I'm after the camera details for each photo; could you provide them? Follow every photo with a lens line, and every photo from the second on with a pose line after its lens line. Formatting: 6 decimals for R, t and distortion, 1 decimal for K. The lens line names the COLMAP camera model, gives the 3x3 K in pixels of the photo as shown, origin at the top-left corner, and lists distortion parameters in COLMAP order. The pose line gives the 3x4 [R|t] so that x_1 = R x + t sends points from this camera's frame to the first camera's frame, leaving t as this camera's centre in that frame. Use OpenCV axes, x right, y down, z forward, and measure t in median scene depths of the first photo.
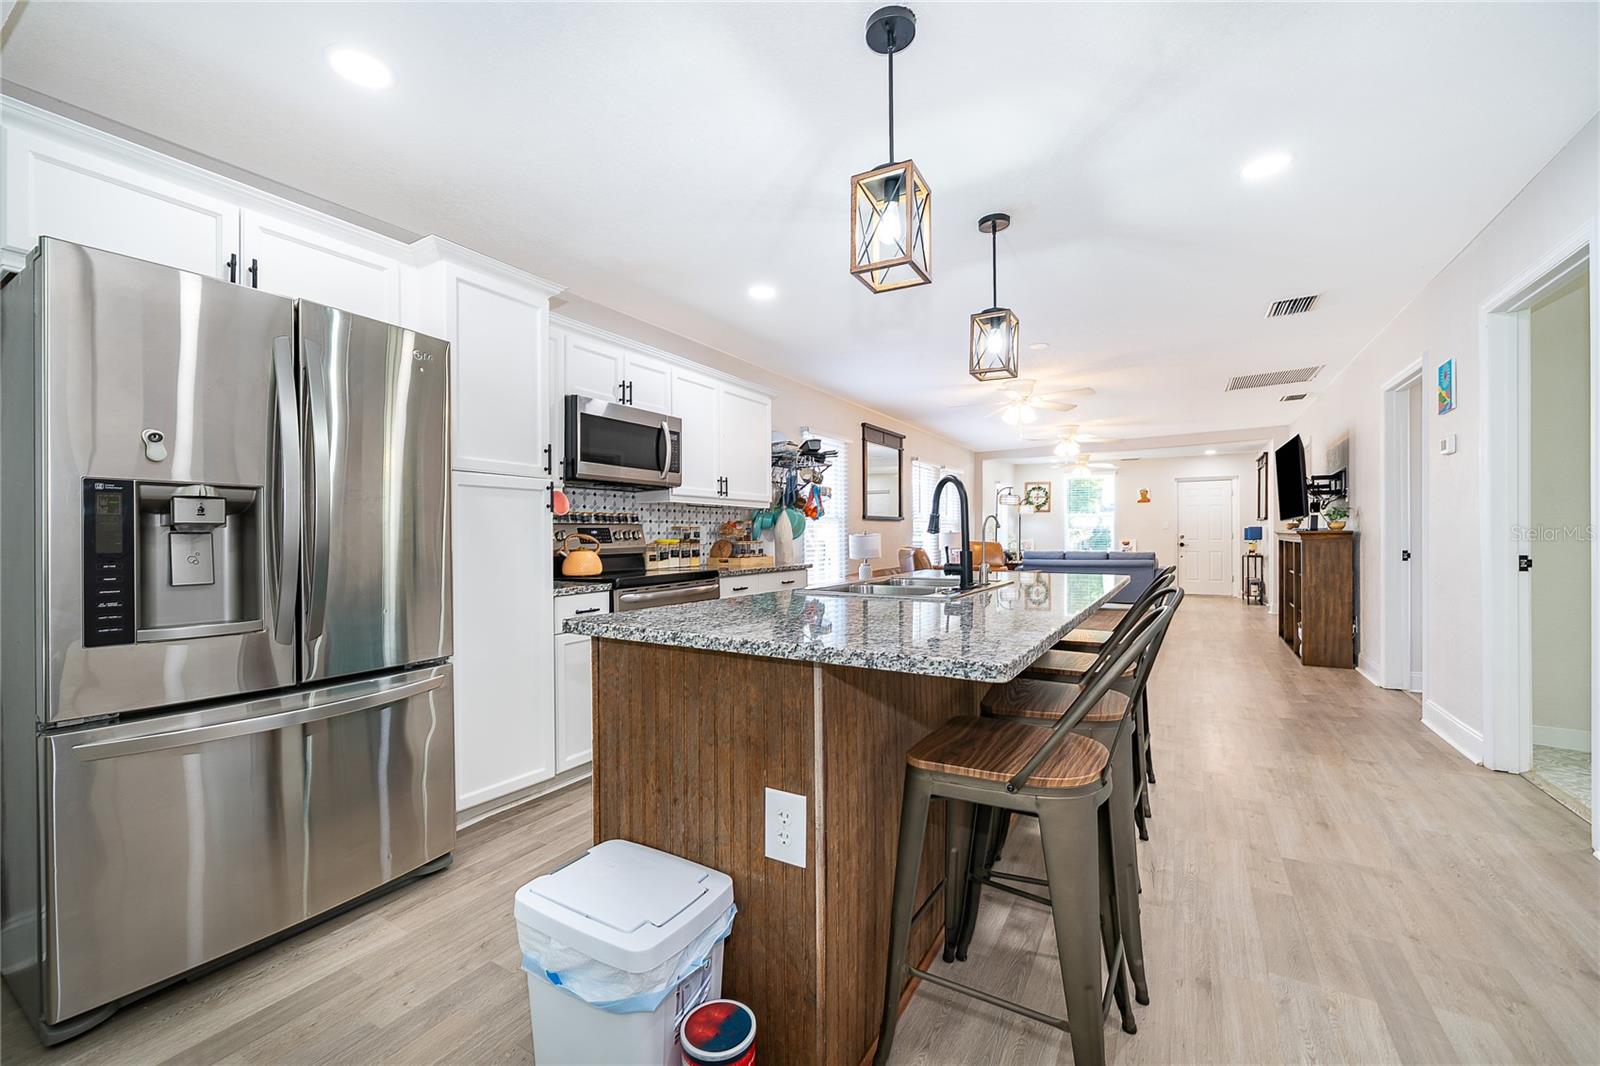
lens RADIAL K [[644.8, 0, 803.0], [0, 644.8, 530.5], [0, 0, 1]] dist [0.000915, -0.000268]
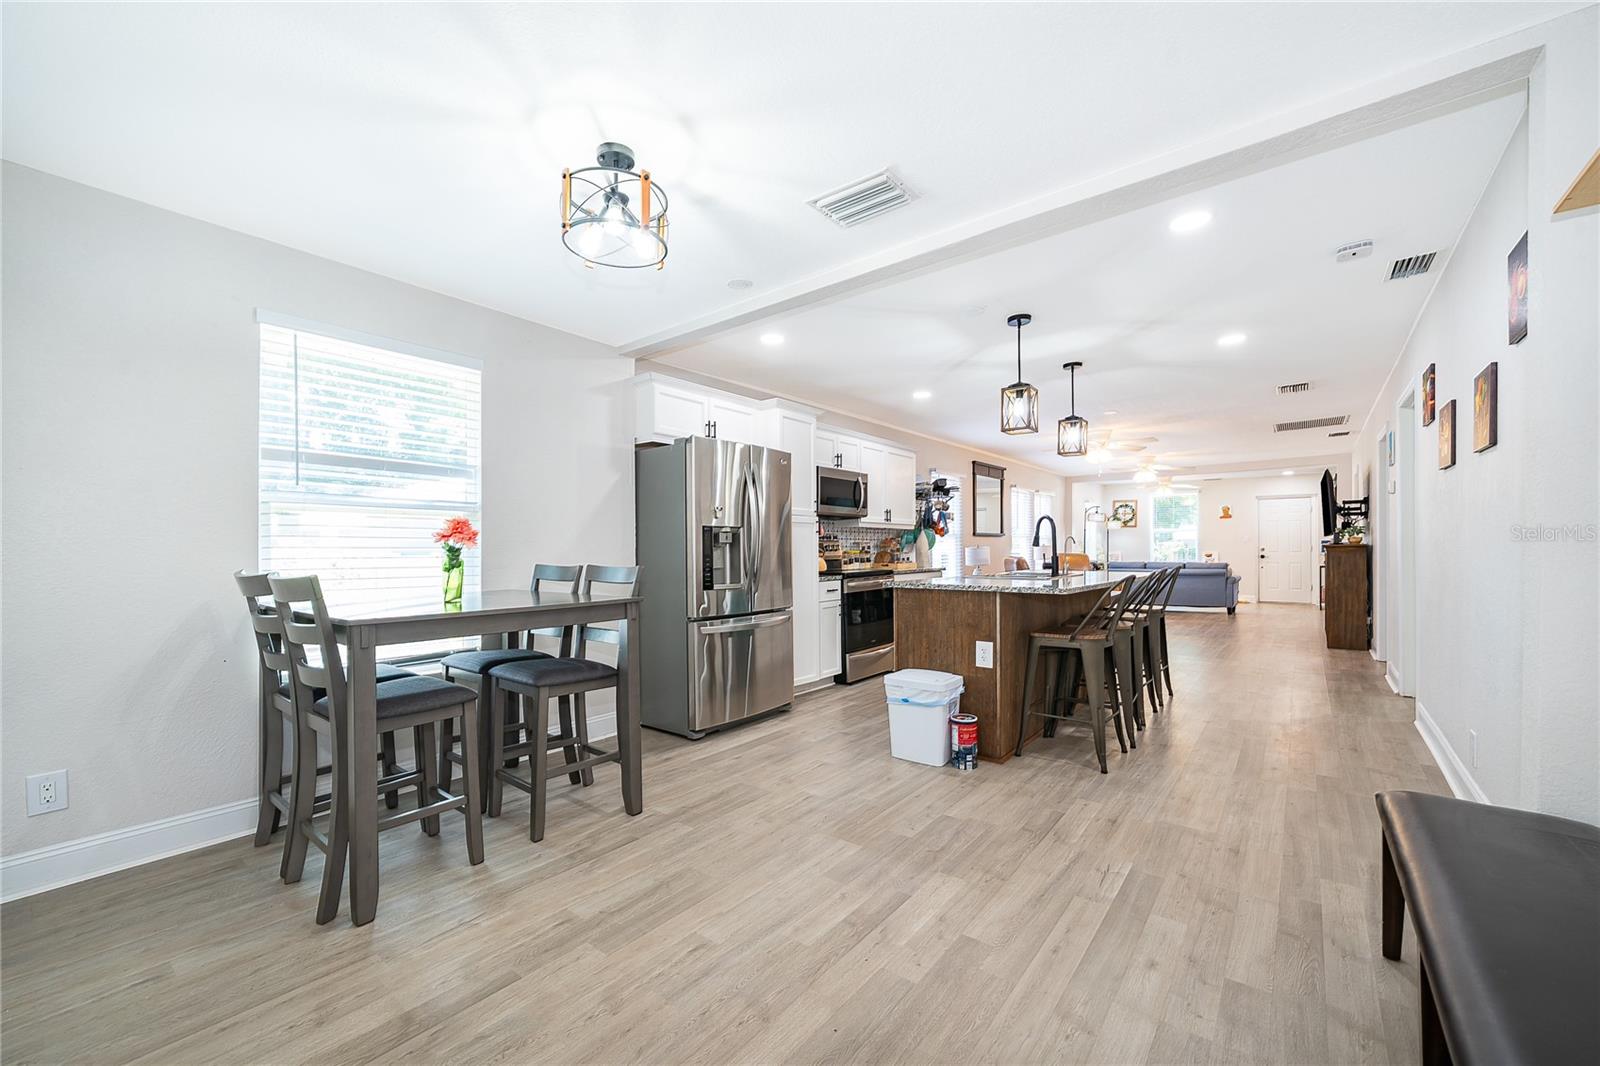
lens RADIAL K [[644.8, 0, 801.1], [0, 644.8, 546.9], [0, 0, 1]] dist [0.000915, -0.000268]
pose [[0.991275, -0.000340, -0.131808, -0.107571], [0.001012, 0.999987, 0.005030, -0.002368], [0.131804, -0.005120, 0.991263, -0.444718]]
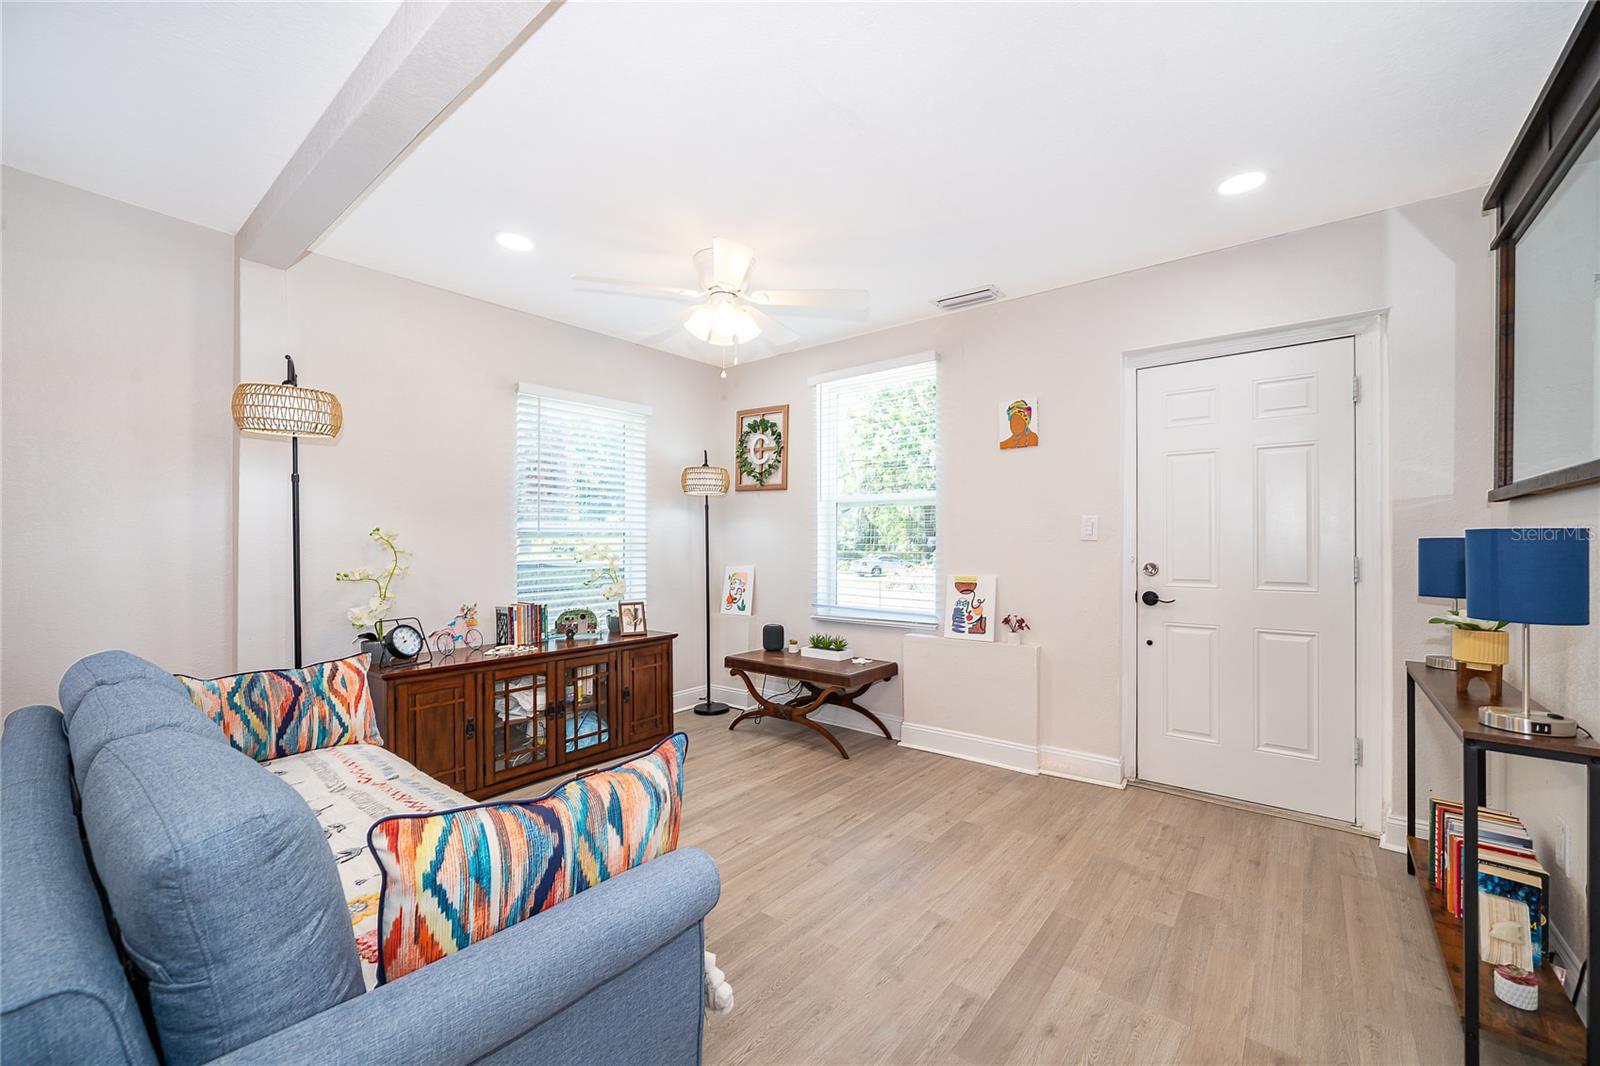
lens RADIAL K [[644.8, 0, 793.0], [0, 644.8, 539.7], [0, 0, 1]] dist [0.000915, -0.000268]
pose [[0.988688, 0.005908, -0.149868, 1.112541], [-0.005788, 0.999982, 0.001235, -0.004723], [0.149873, -0.000353, 0.988705, 1.648770]]
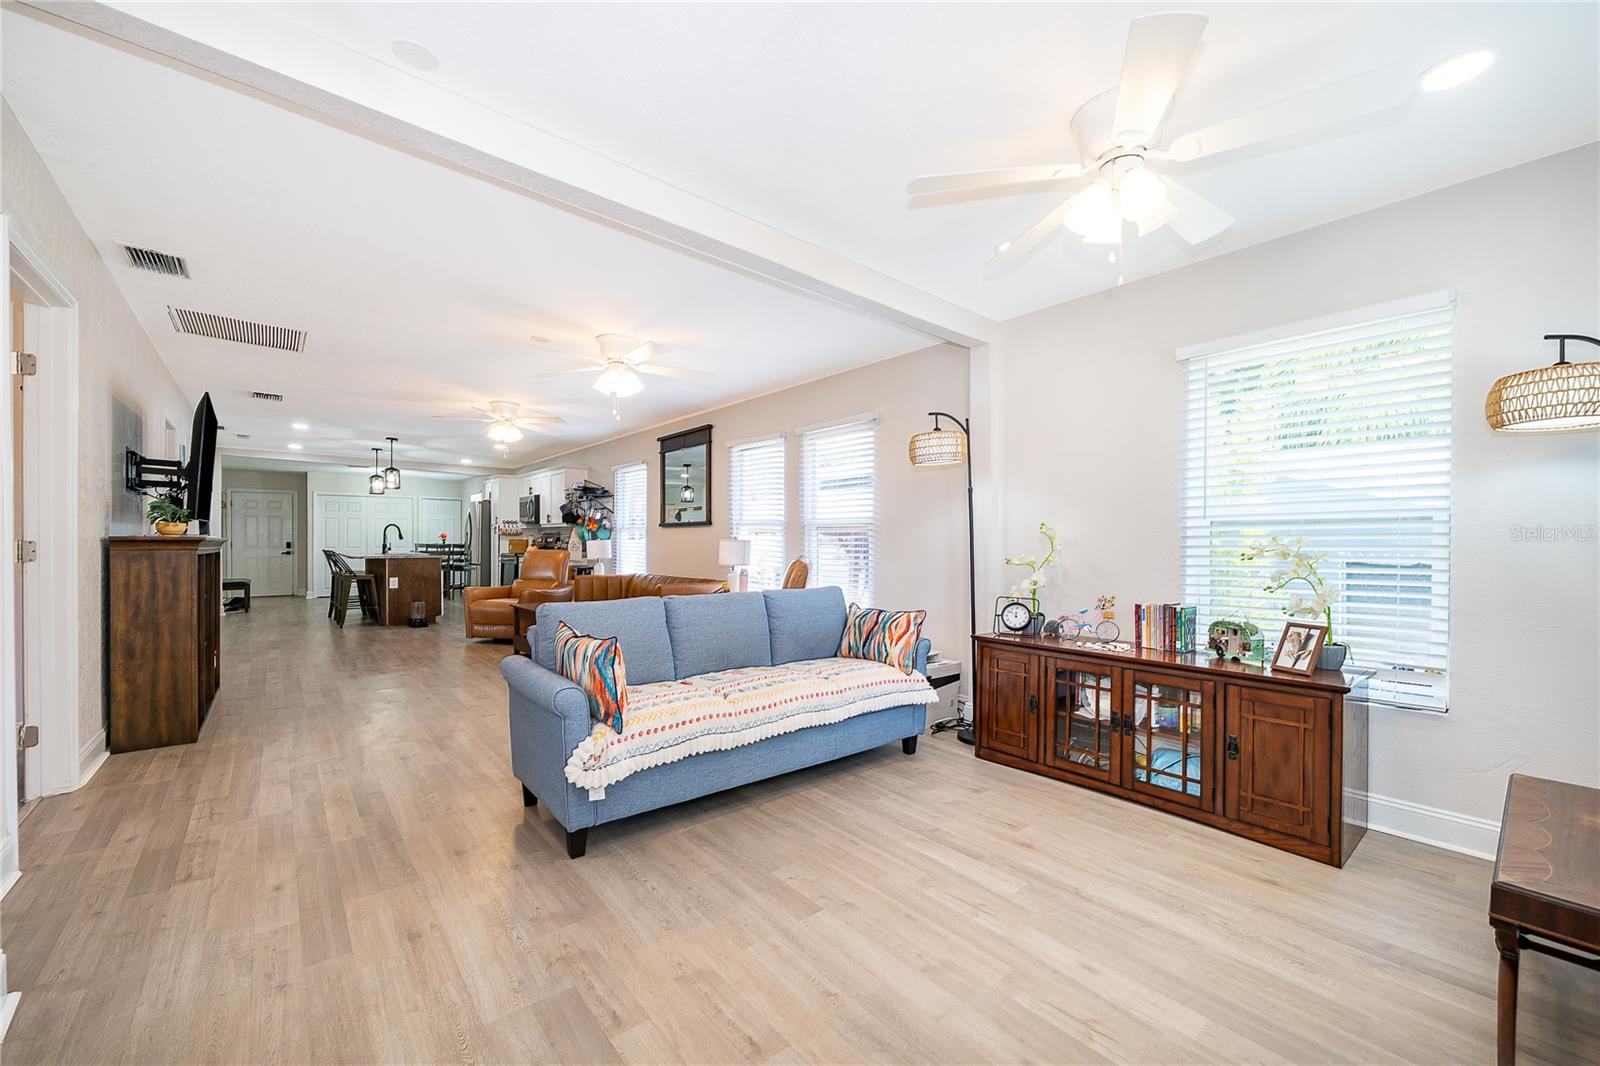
lens RADIAL K [[644.8, 0, 797.2], [0, 644.8, 543.7], [0, 0, 1]] dist [0.000915, -0.000268]
pose [[-0.347572, 0.007525, -0.937623, 1.412902], [0.003690, 0.999971, 0.006658, 0.005431], [0.937646, -0.001146, -0.347589, 2.183902]]
